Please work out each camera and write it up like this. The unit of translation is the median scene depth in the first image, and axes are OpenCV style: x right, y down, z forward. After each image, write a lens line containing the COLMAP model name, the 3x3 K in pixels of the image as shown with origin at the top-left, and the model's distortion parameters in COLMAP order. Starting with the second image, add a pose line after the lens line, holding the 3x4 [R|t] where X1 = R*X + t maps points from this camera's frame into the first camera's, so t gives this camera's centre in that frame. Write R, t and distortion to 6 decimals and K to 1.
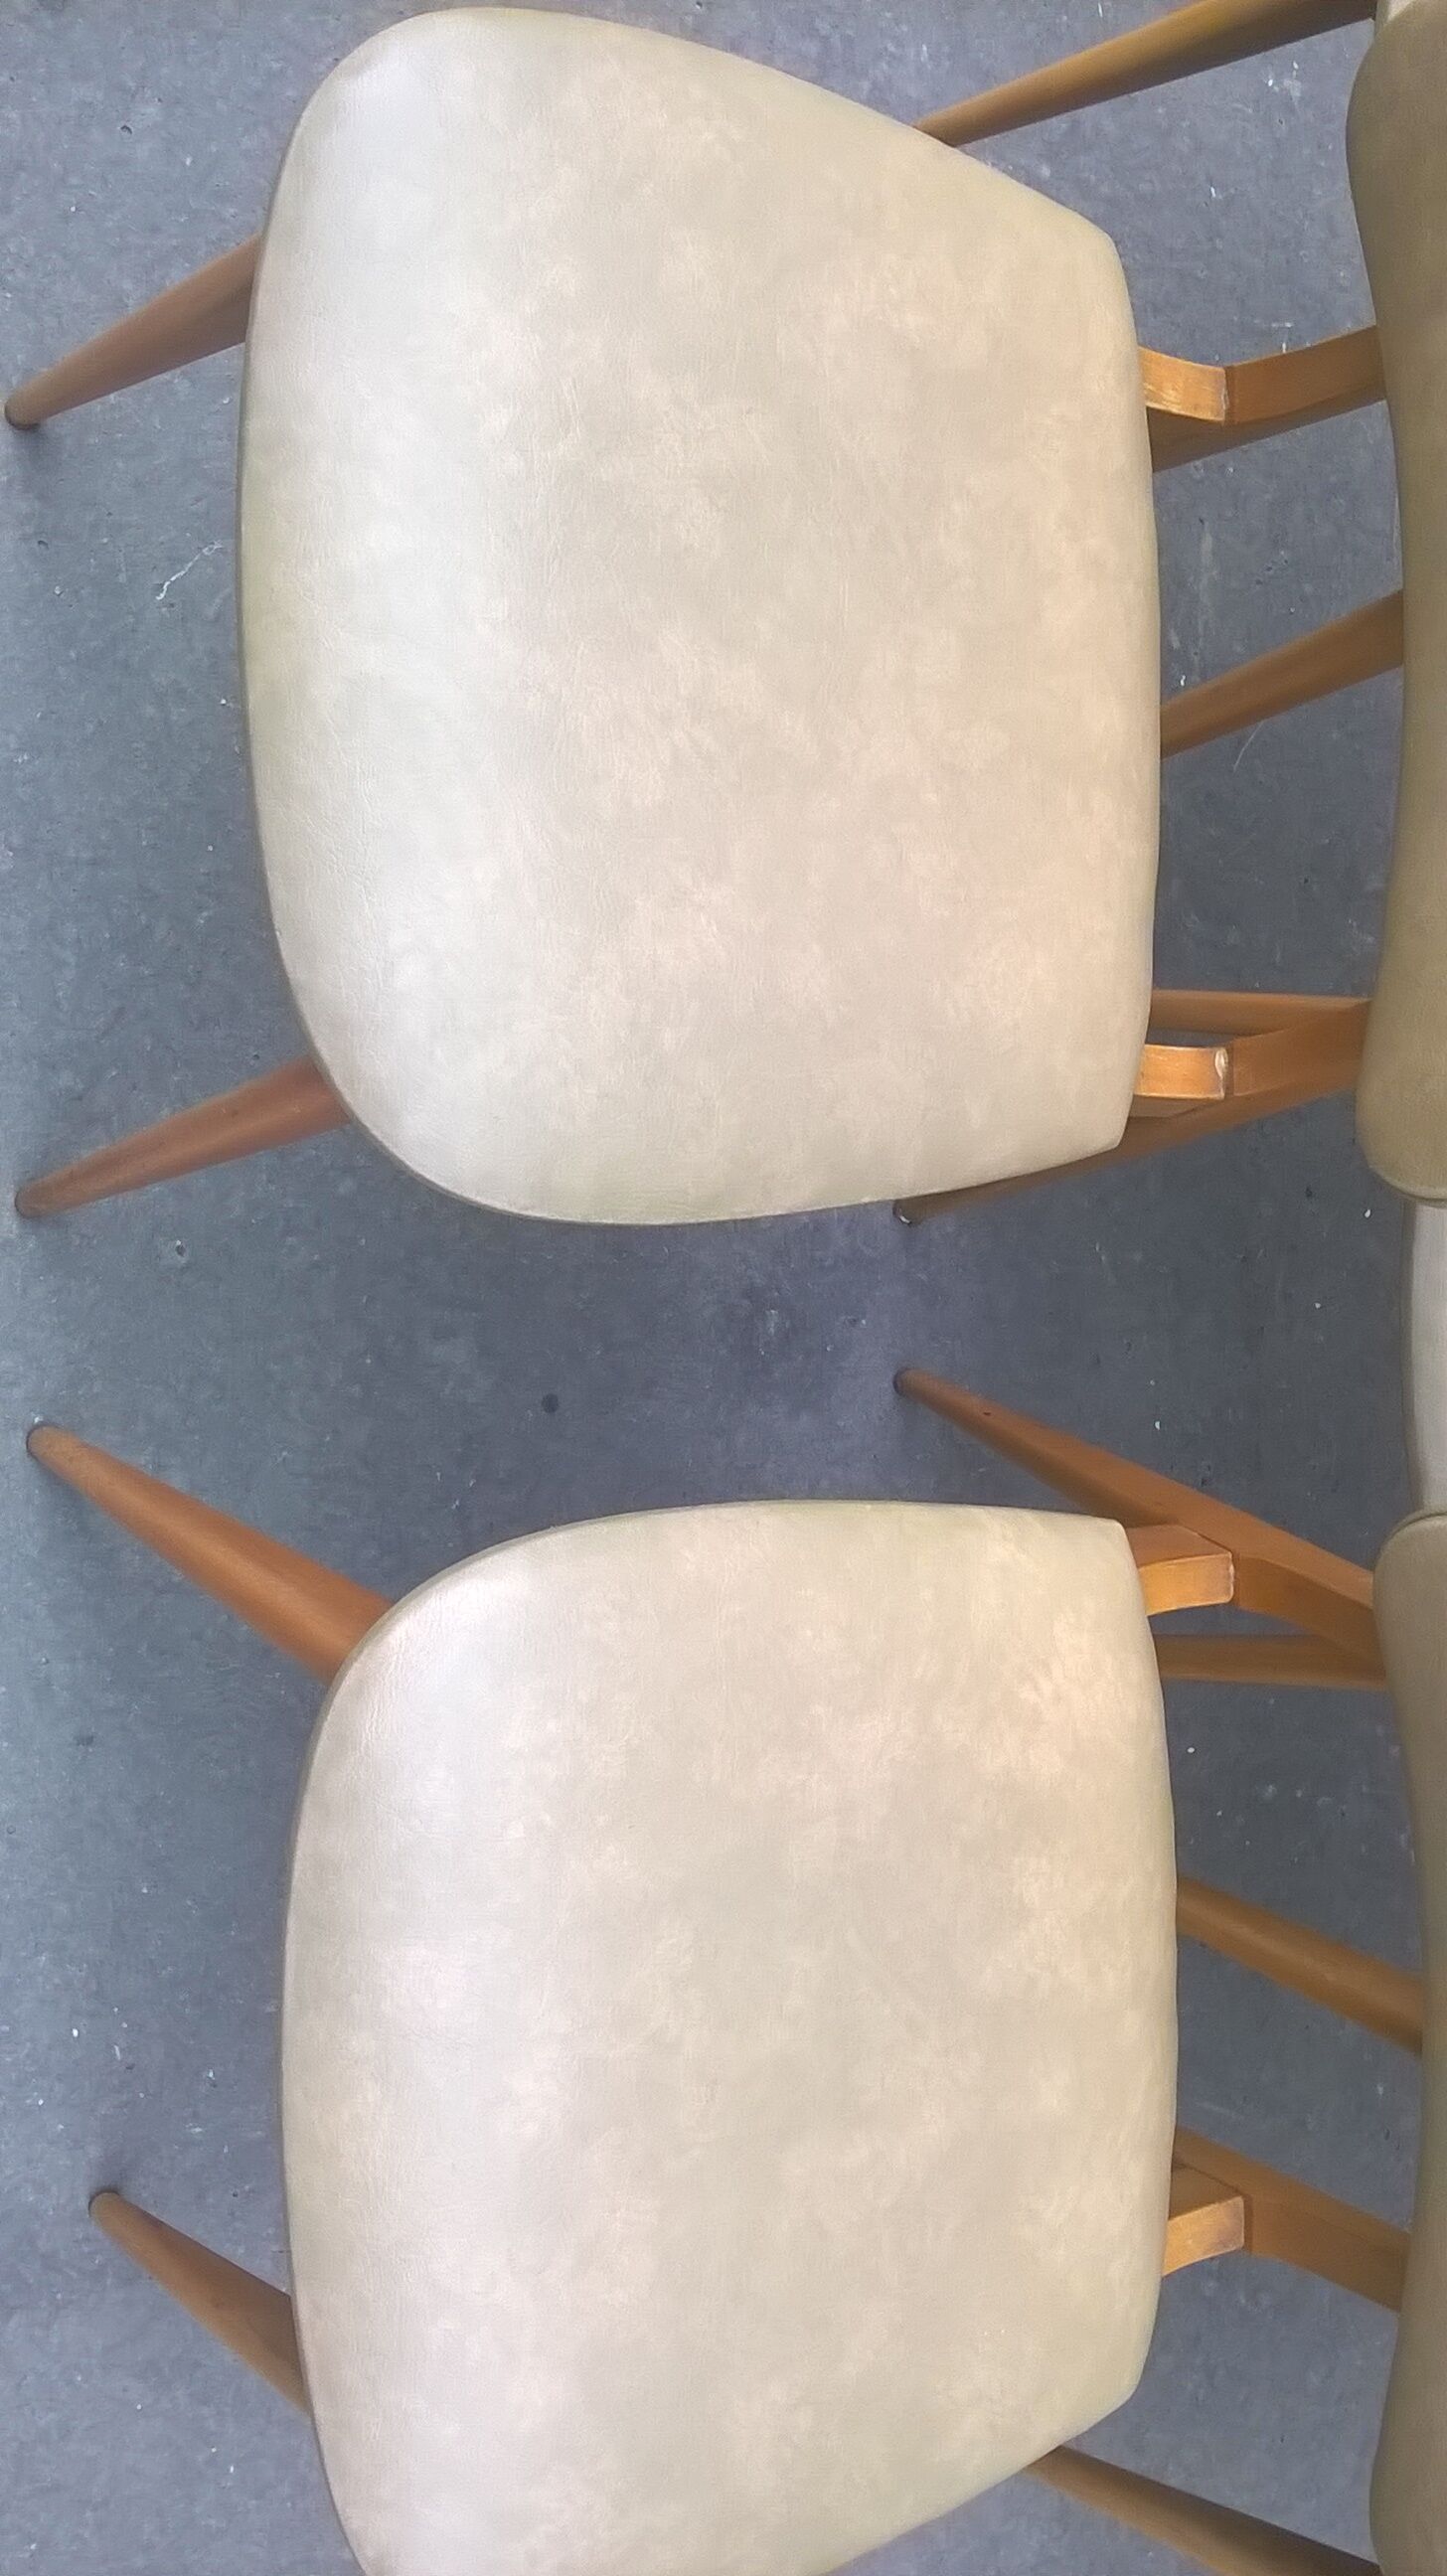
lens RADIAL K [[2262.1, 0, 747.8], [0, 2262.1, 1299.4], [0, 0, 1]] dist [0.036693, -0.164471]
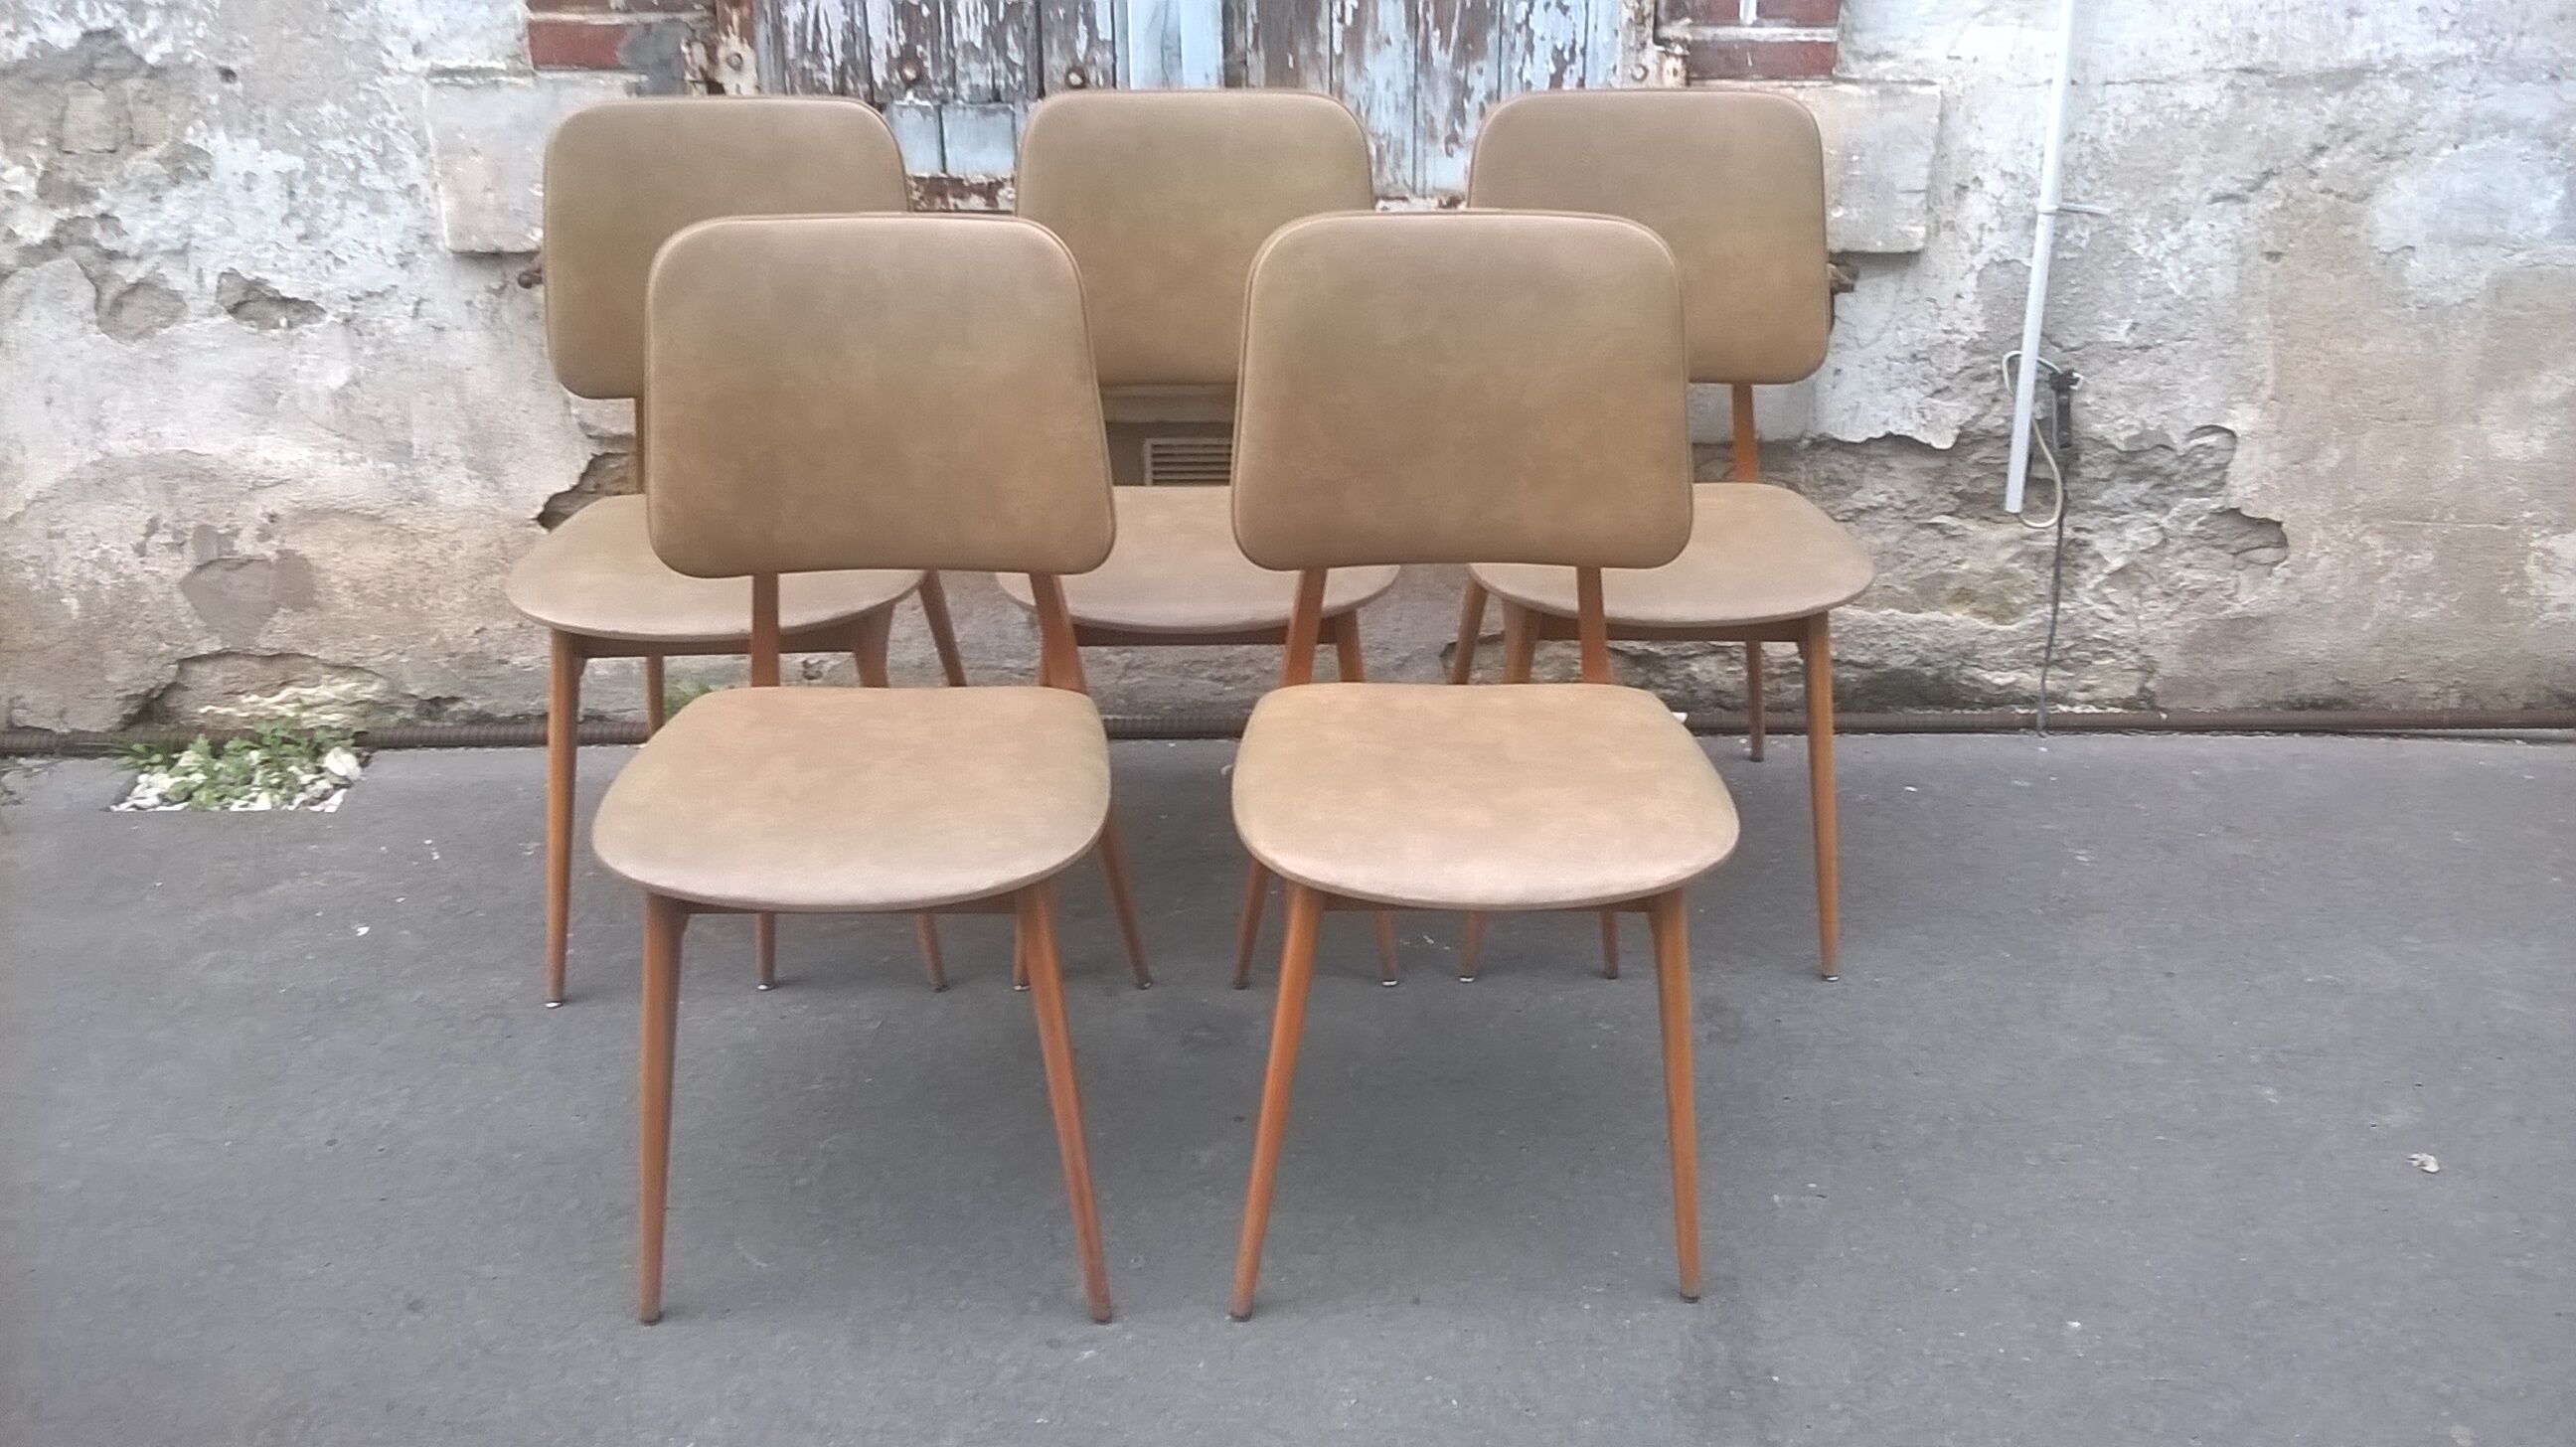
lens RADIAL K [[2262.1, 0, 1313.1], [0, 2262.1, 720.4], [0, 0, 1]] dist [0.036693, -0.164471]
pose [[-0.001578, -0.815932, 0.578145, -1.086205], [0.999613, -0.017349, -0.021756, 0.188774], [0.027782, 0.577887, 0.815644, -0.779274]]
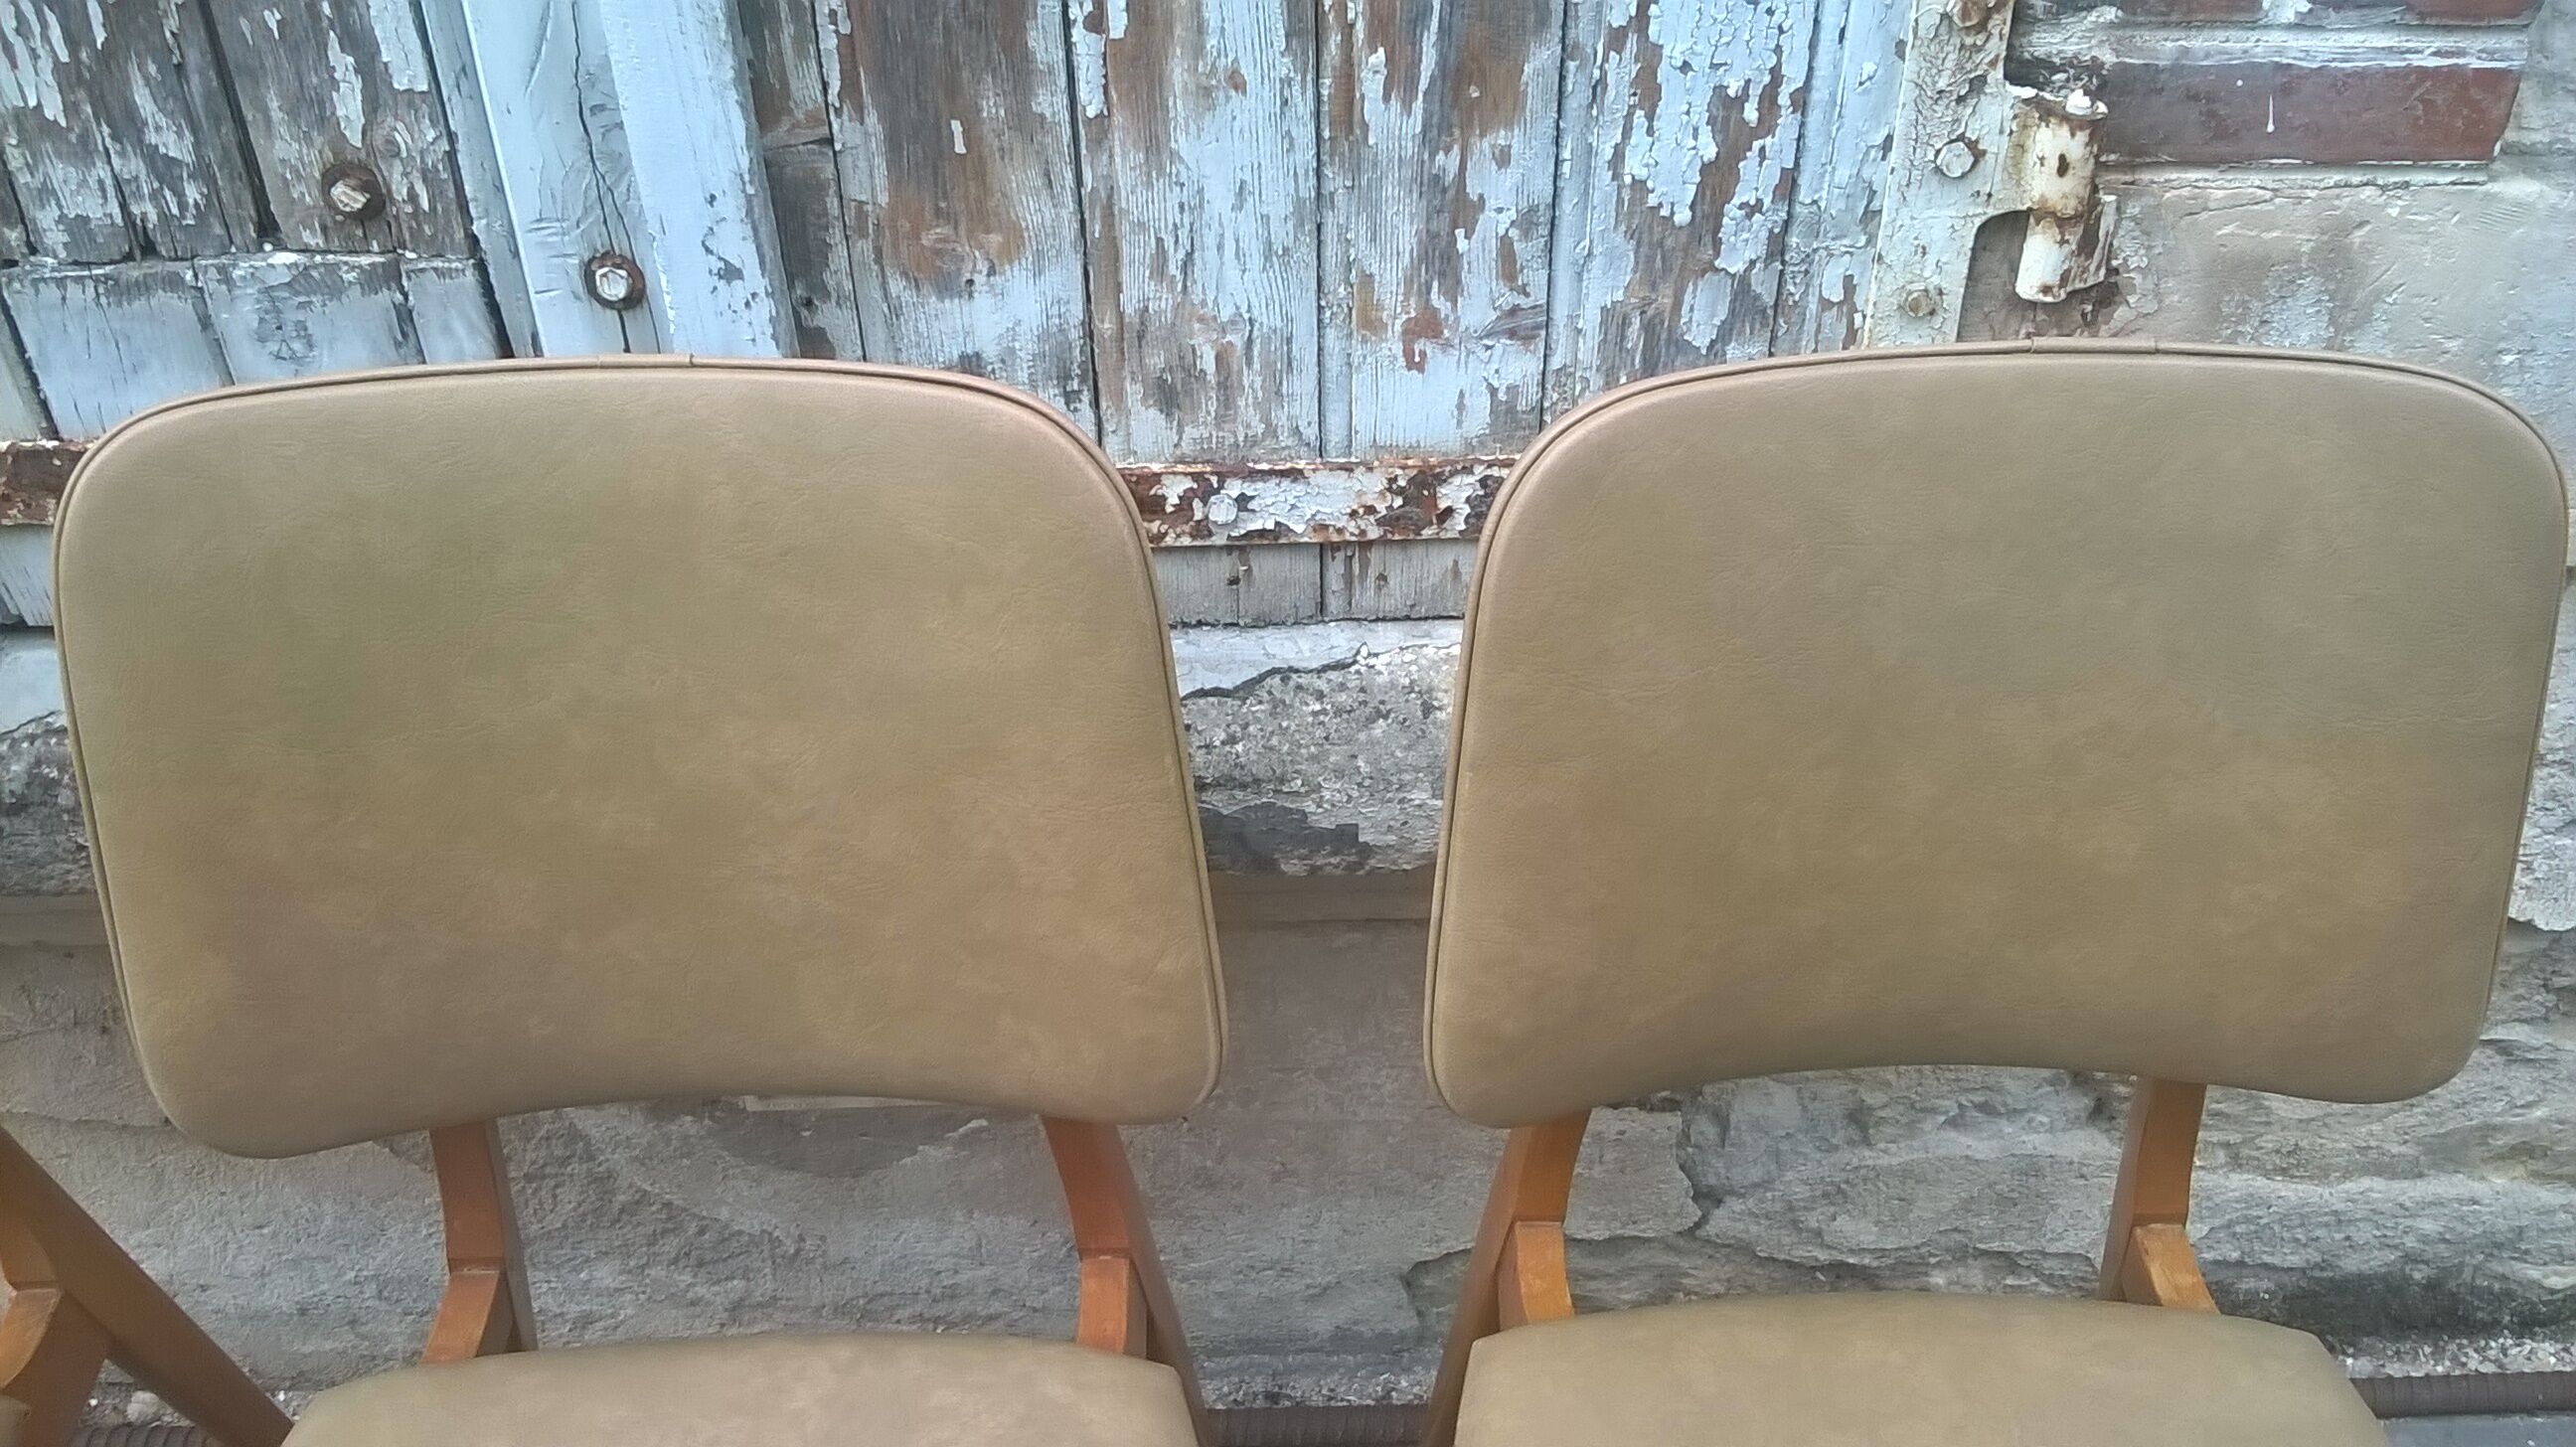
lens RADIAL K [[2262.1, 0, 1306.1], [0, 2262.1, 704.2], [0, 0, 1]] dist [0.036693, -0.164471]
pose [[-0.007020, -0.926174, 0.377030, 0.504826], [0.999347, -0.019862, -0.030182, 0.282681], [0.035442, 0.376572, 0.925709, 0.169304]]
